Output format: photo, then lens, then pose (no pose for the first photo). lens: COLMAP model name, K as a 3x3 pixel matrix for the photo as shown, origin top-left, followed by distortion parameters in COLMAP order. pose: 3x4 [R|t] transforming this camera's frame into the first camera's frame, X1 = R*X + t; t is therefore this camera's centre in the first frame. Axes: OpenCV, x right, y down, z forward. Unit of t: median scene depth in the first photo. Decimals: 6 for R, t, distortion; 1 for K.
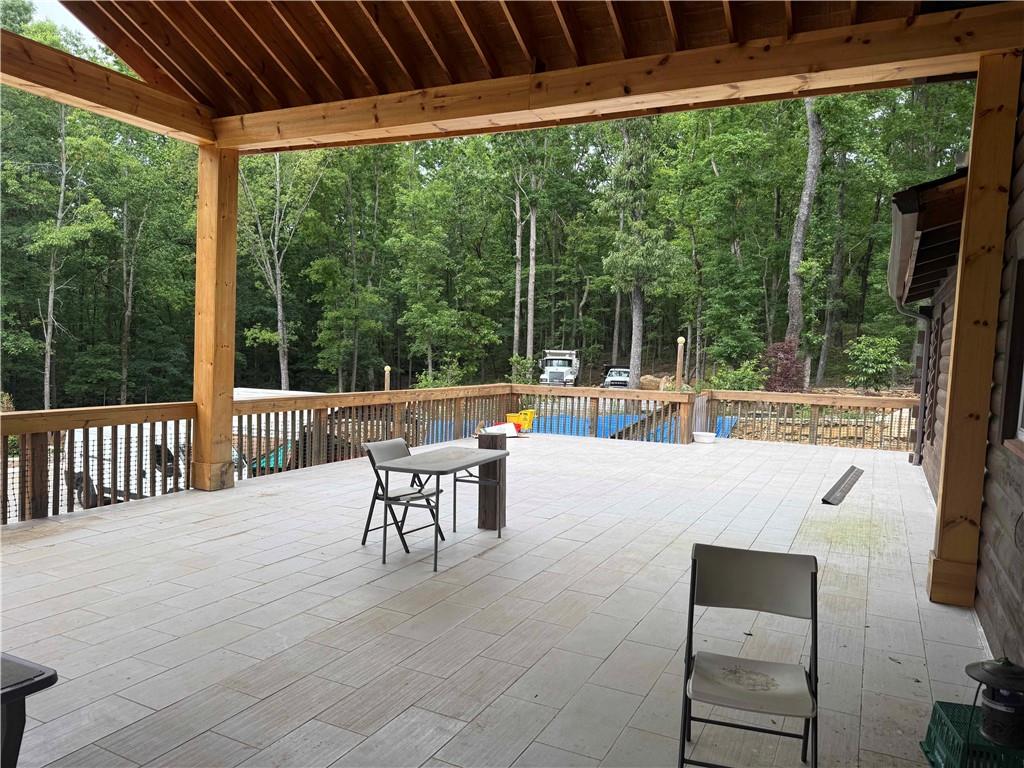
lens RADIAL K [[726.7, 0, 517.5], [0, 726.7, 384.4], [0, 0, 1]] dist [0.075666, -0.135876]
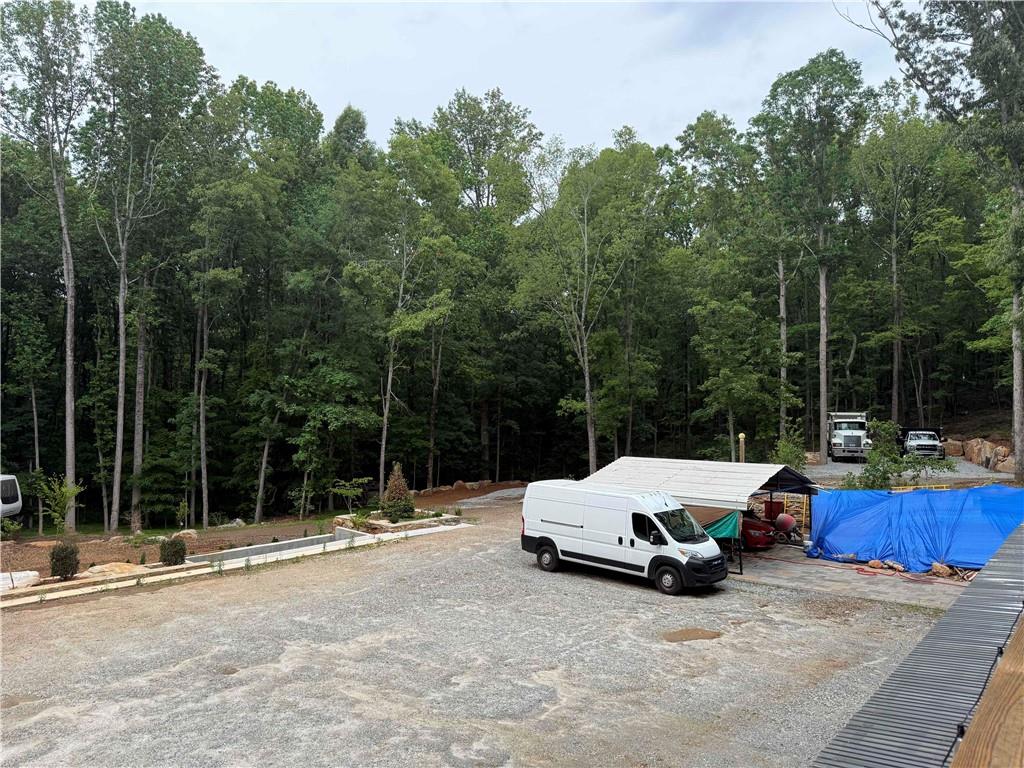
lens RADIAL K [[726.7, 0, 517.5], [0, 726.7, 384.4], [0, 0, 1]] dist [0.075666, -0.135876]
pose [[0.968612, -0.032237, -0.246477, -0.150886], [0.010608, 0.996012, -0.088582, -0.004387], [0.248350, 0.083187, 0.965092, -0.031193]]
